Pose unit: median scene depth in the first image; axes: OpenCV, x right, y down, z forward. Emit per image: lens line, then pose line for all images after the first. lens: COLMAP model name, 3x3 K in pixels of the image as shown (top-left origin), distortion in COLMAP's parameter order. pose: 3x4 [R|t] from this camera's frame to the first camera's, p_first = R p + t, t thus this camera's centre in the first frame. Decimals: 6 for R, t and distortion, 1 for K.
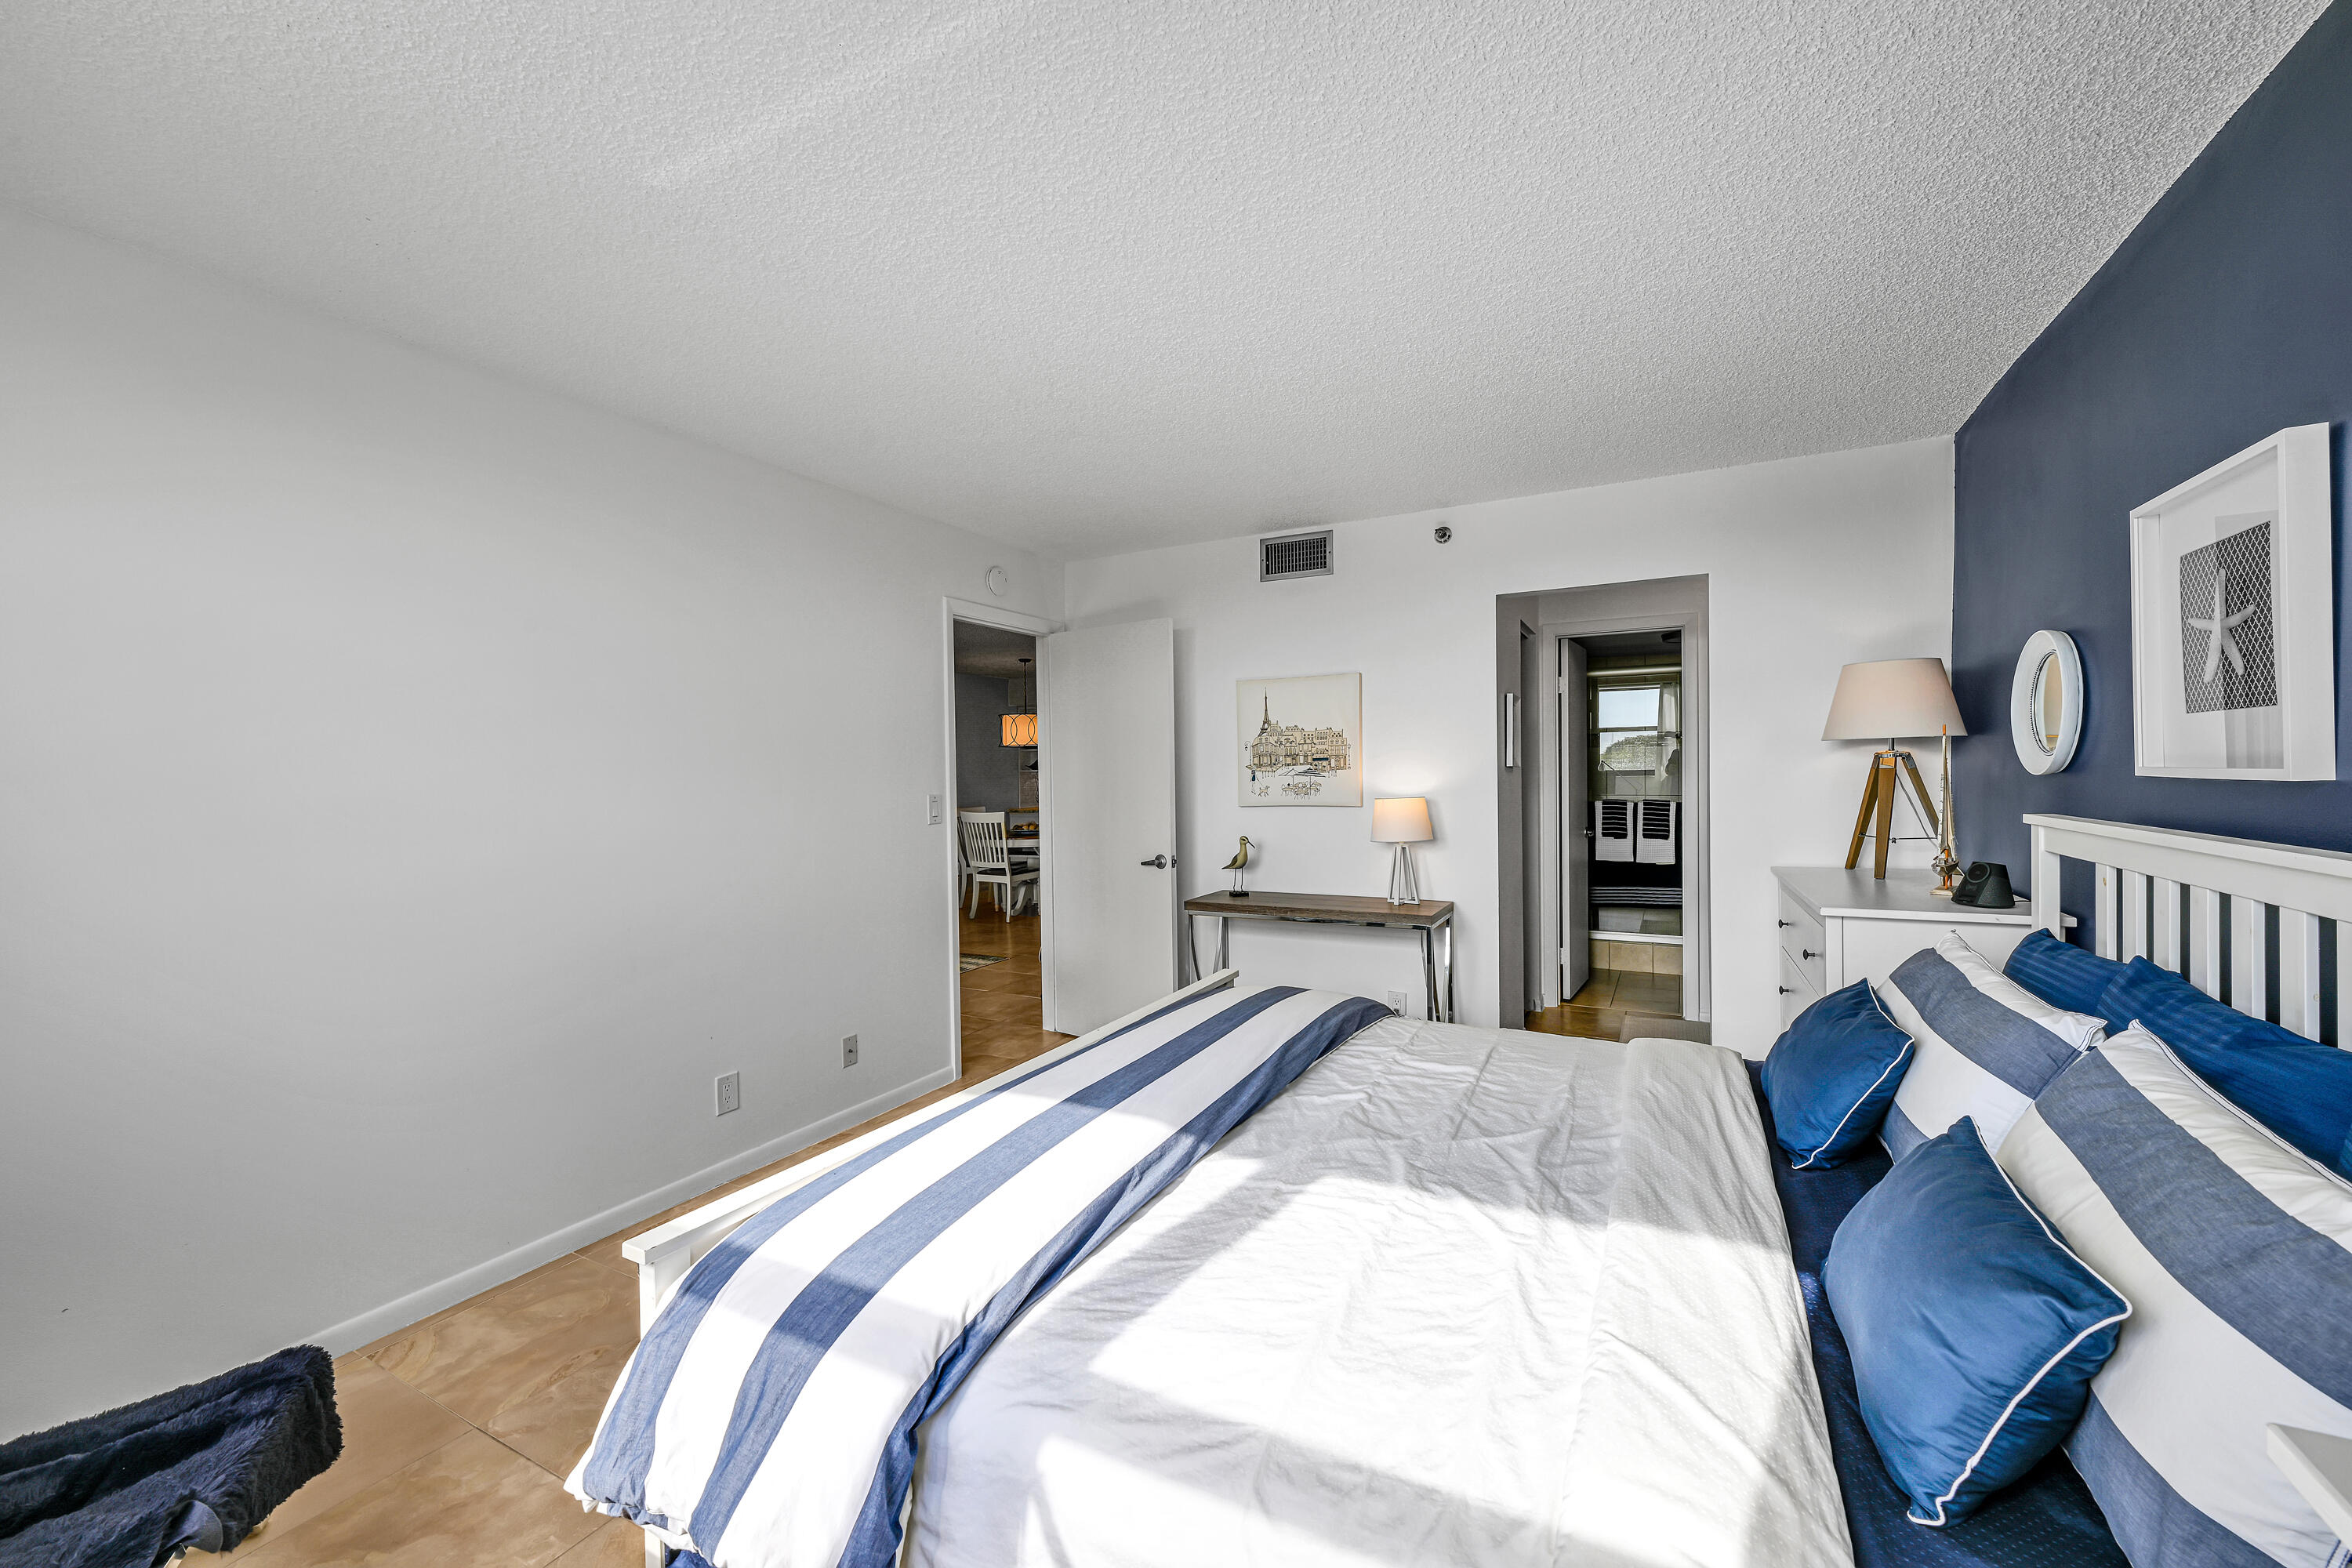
lens RADIAL K [[929.7, 0, 1176.0], [0, 929.7, 784.0], [0, 0, 1]] dist [0.008499, 0.000122]
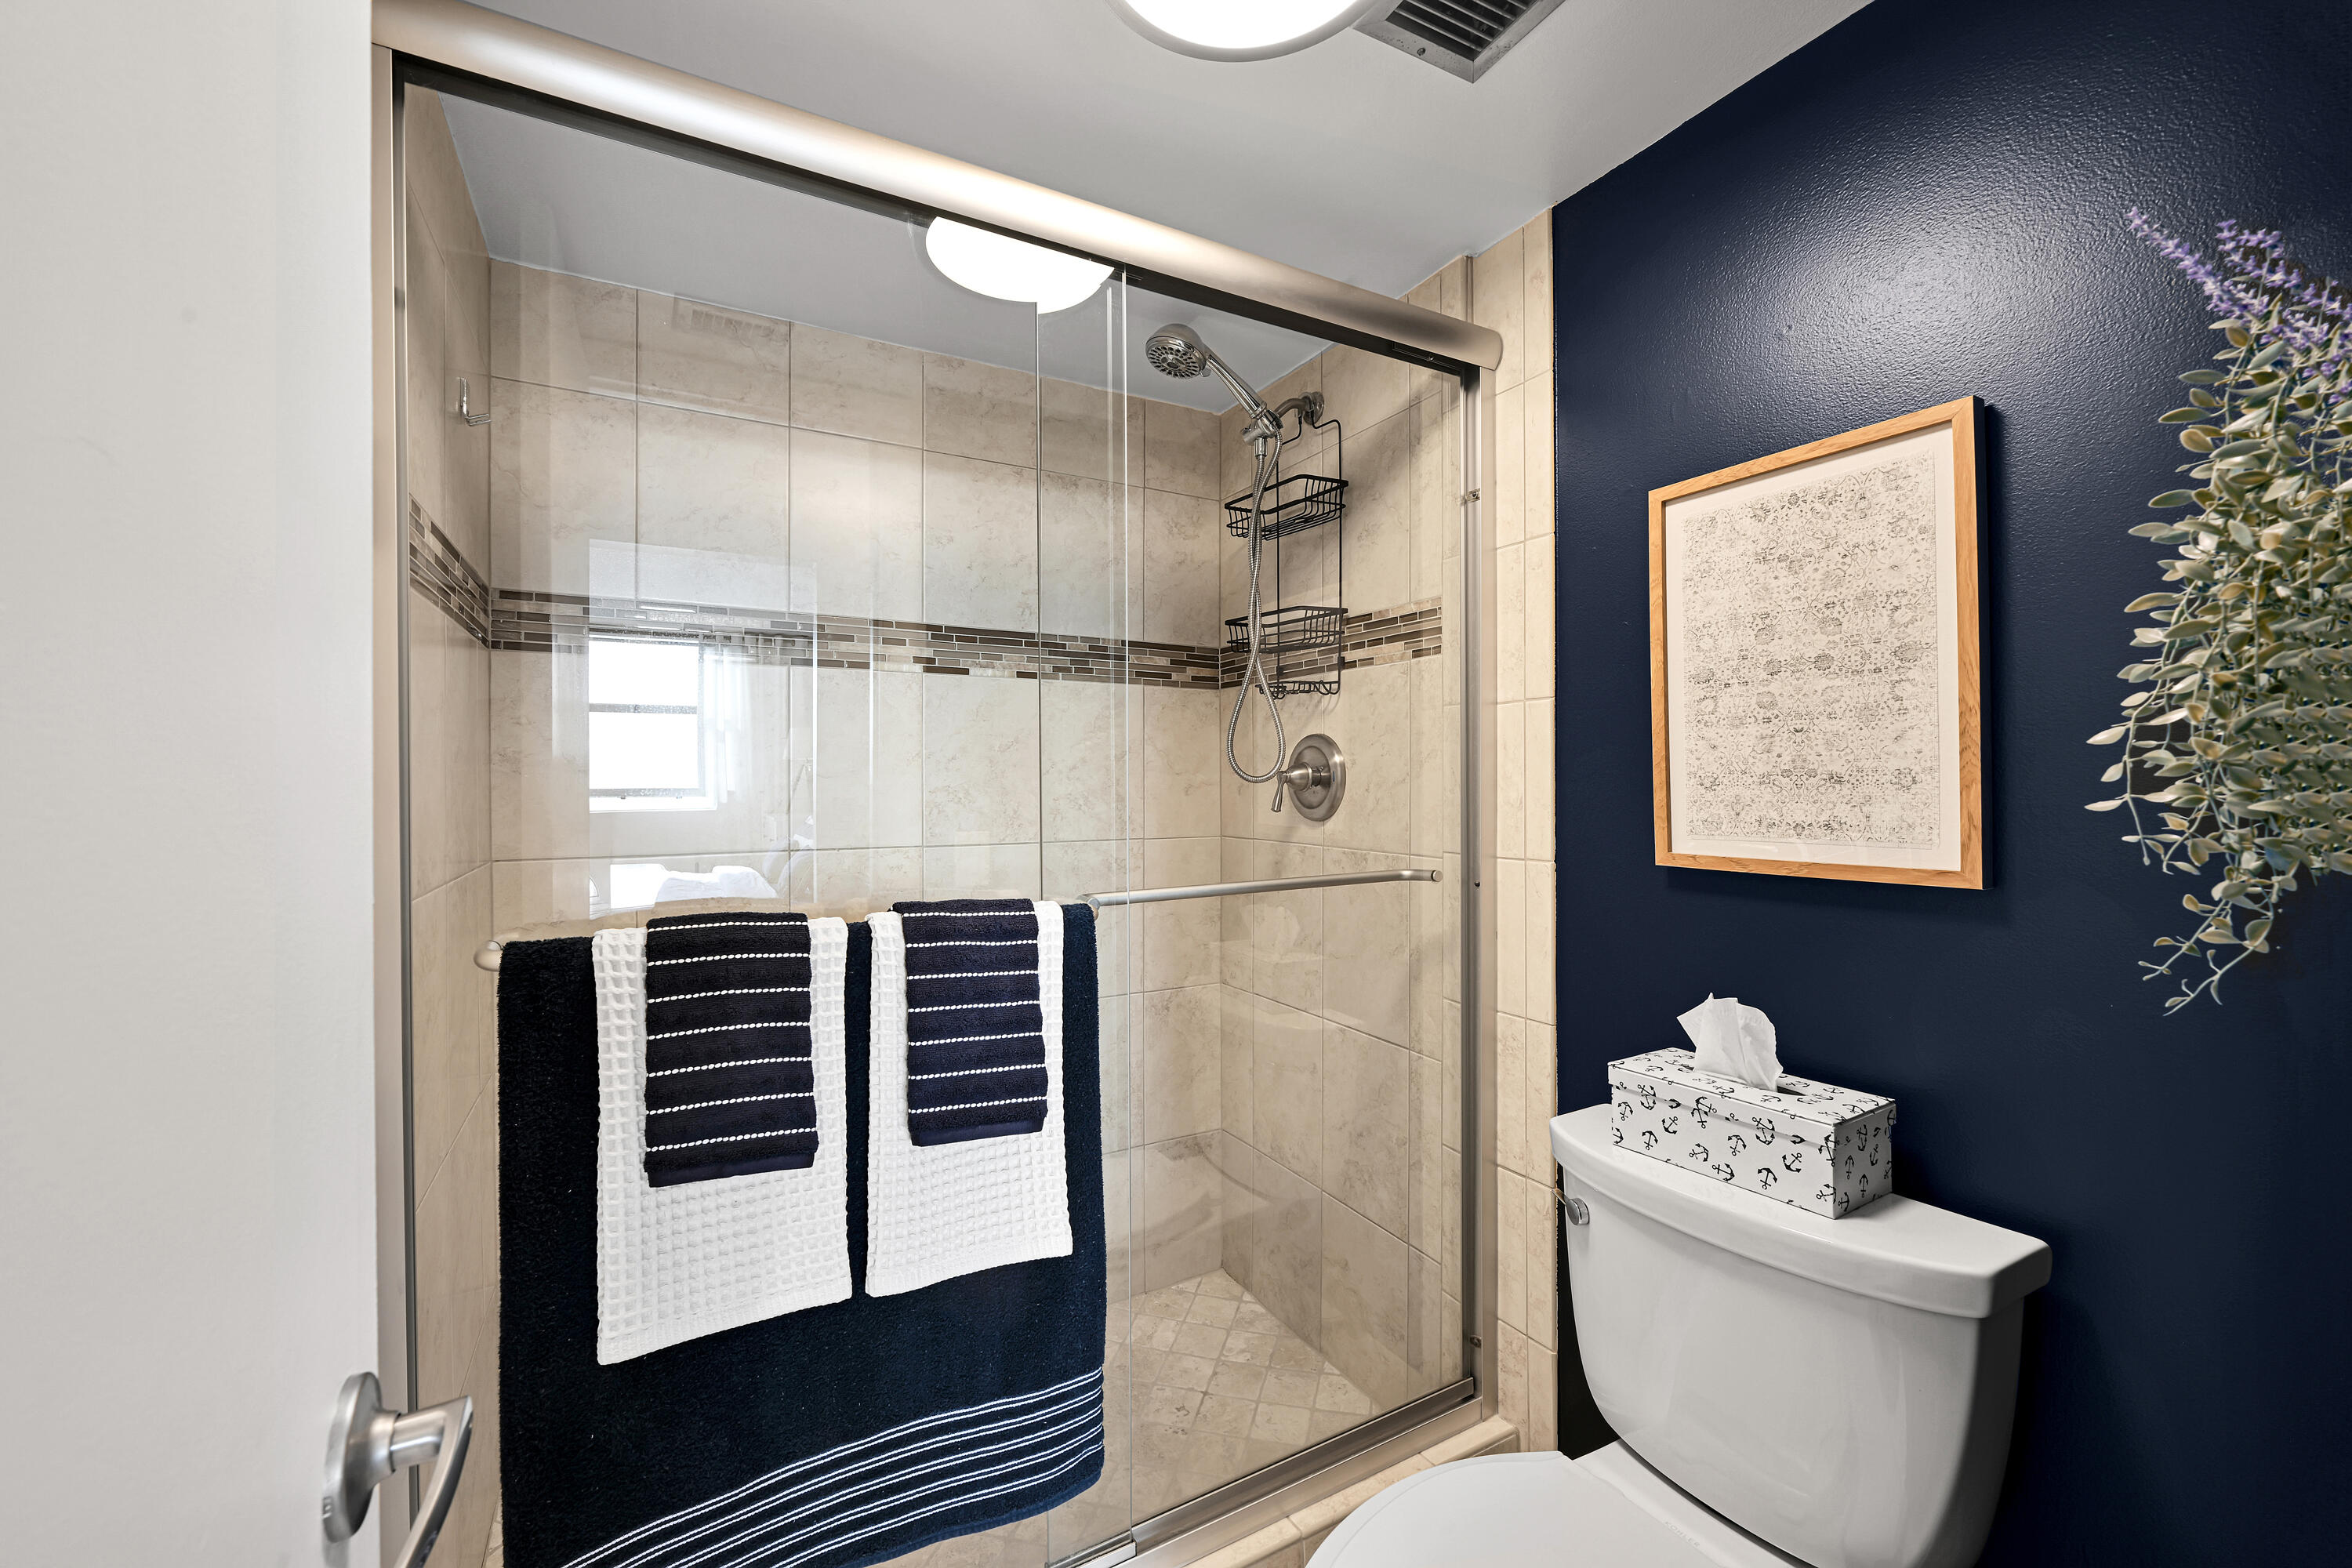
lens RADIAL K [[934.6, 0, 1174.7], [0, 934.6, 793.4], [0, 0, 1]] dist [-0.001031, -0.000022]
pose [[0.548929, 0.006078, 0.835847, 0.387028], [0.002366, 0.999958, -0.008826, -0.001543], [-0.835865, 0.006822, 0.548892, 0.864512]]
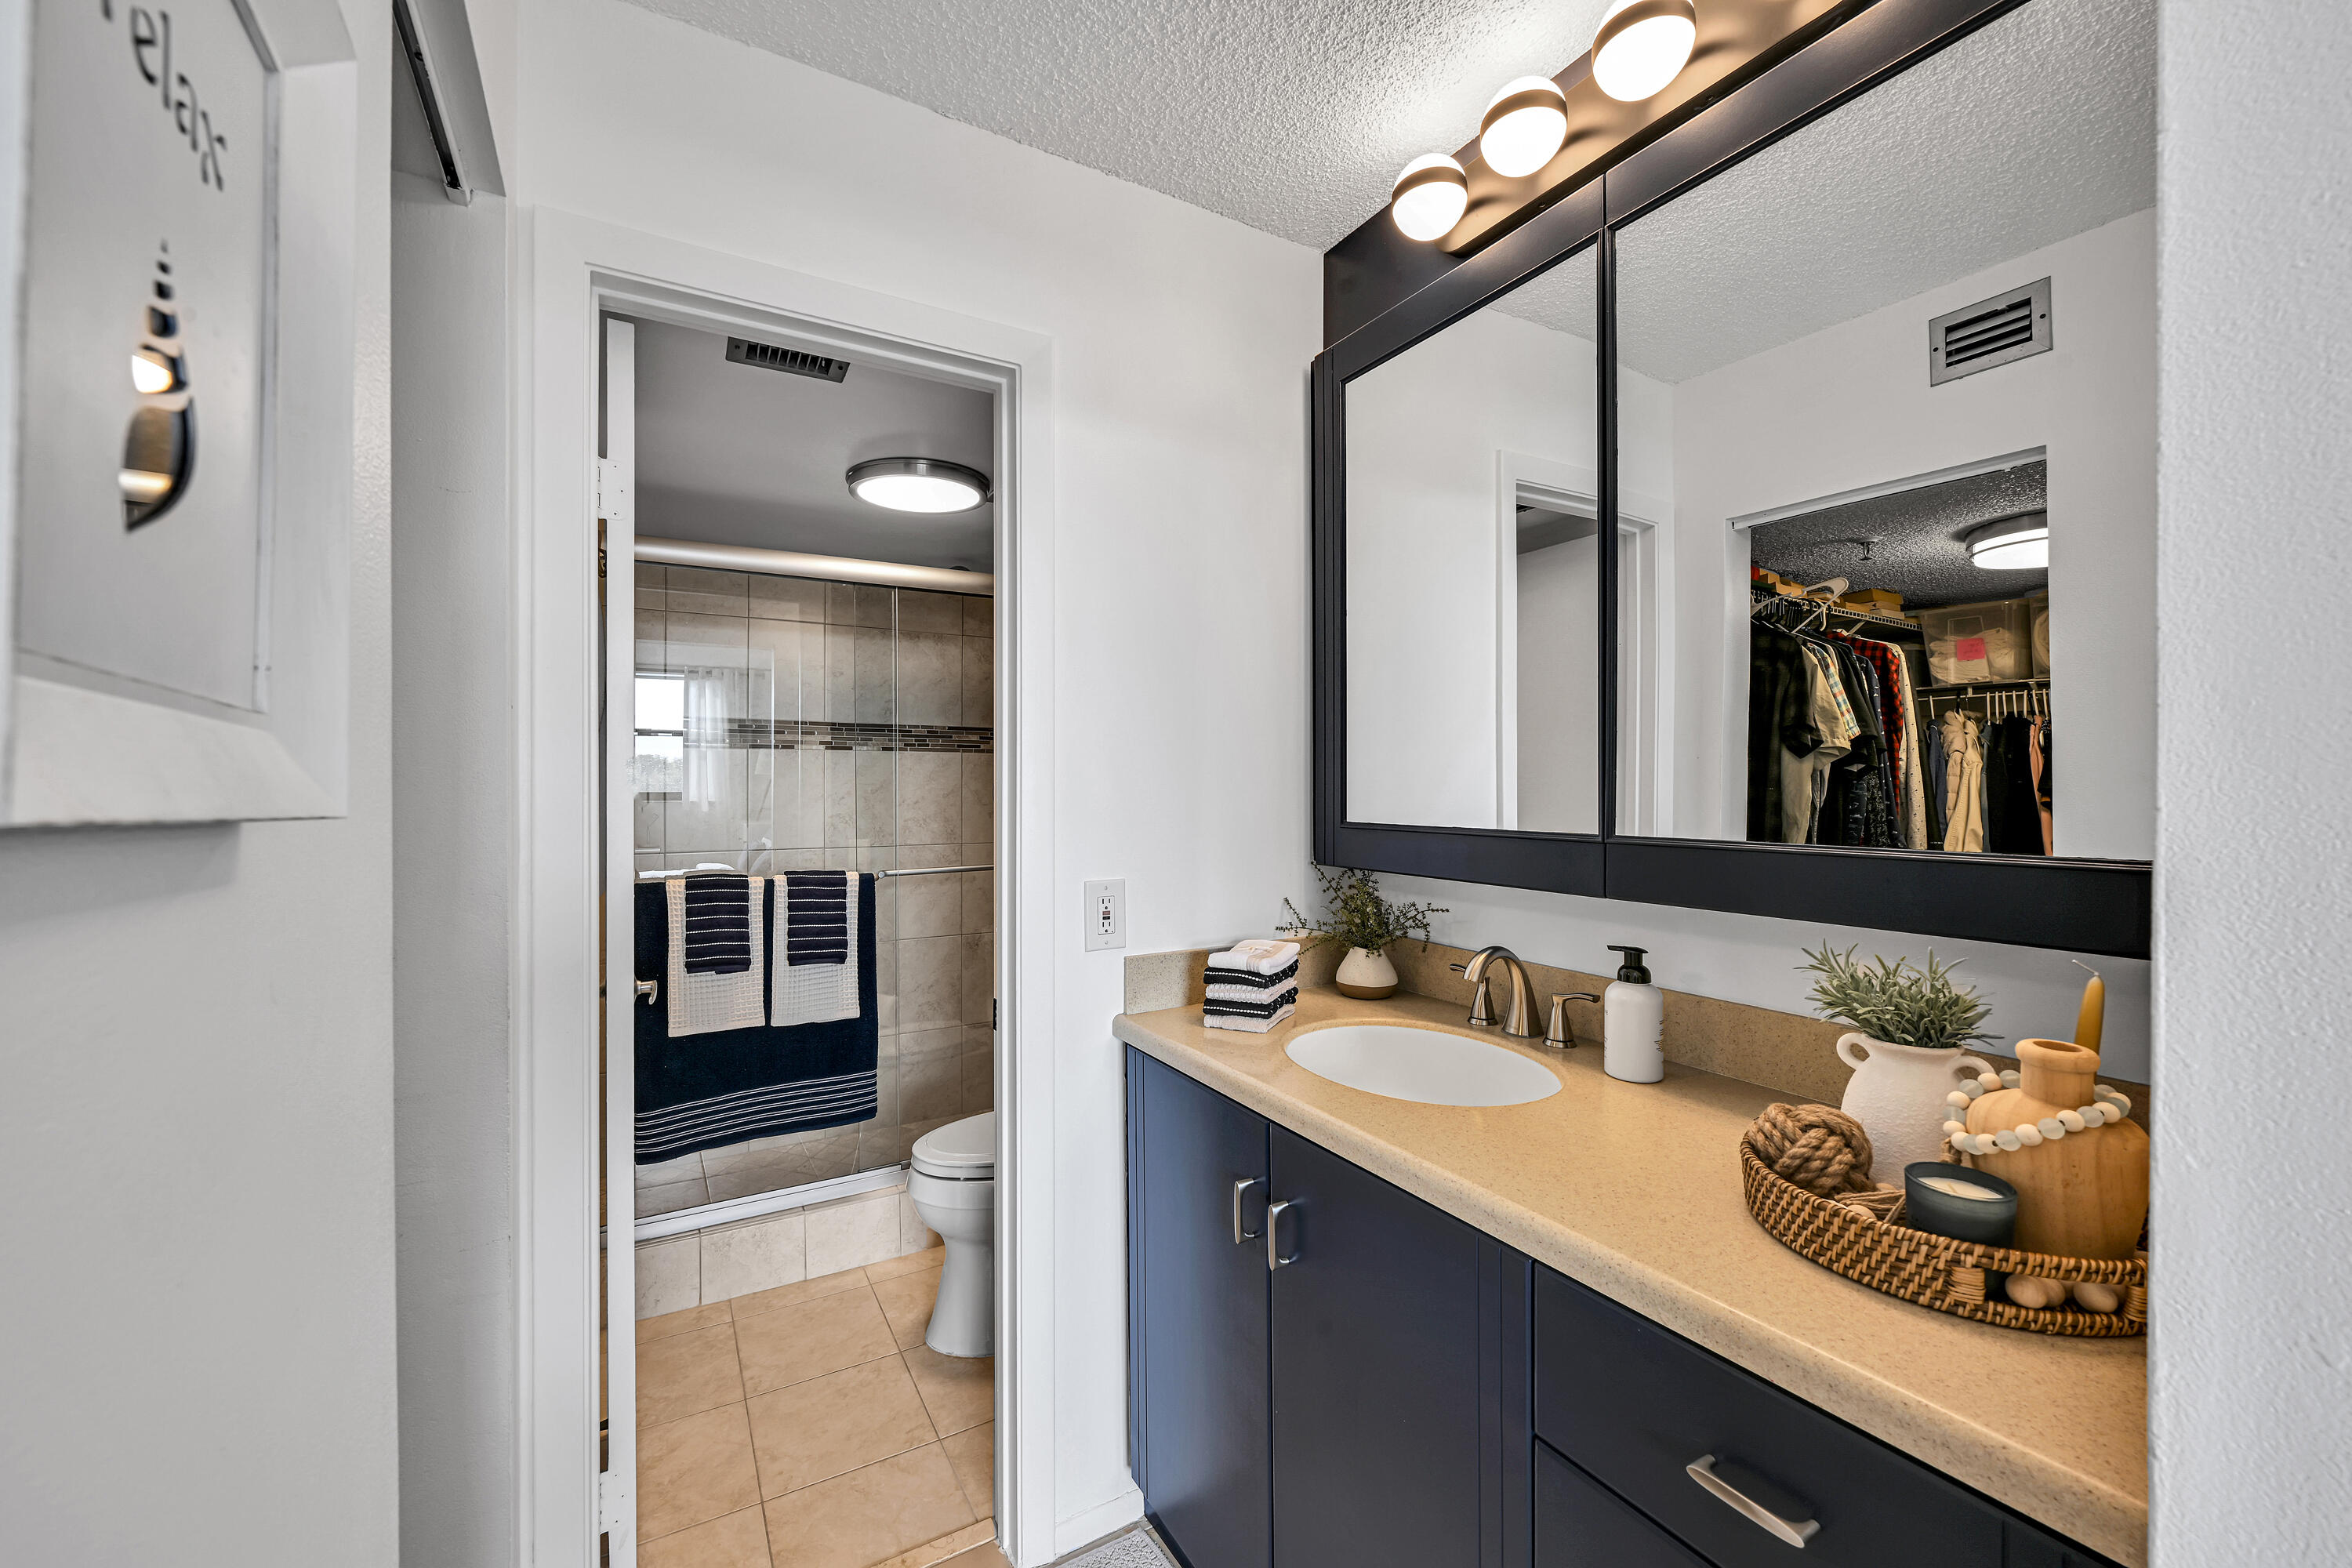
lens RADIAL K [[929.7, 0, 1176.0], [0, 929.7, 784.0], [0, 0, 1]] dist [0.008499, 0.000122]
pose [[0.532826, 0.013389, 0.846119, 0.240260], [0.002869, 0.999840, -0.017629, -0.014583], [-0.846220, 0.011821, 0.532703, 0.628123]]
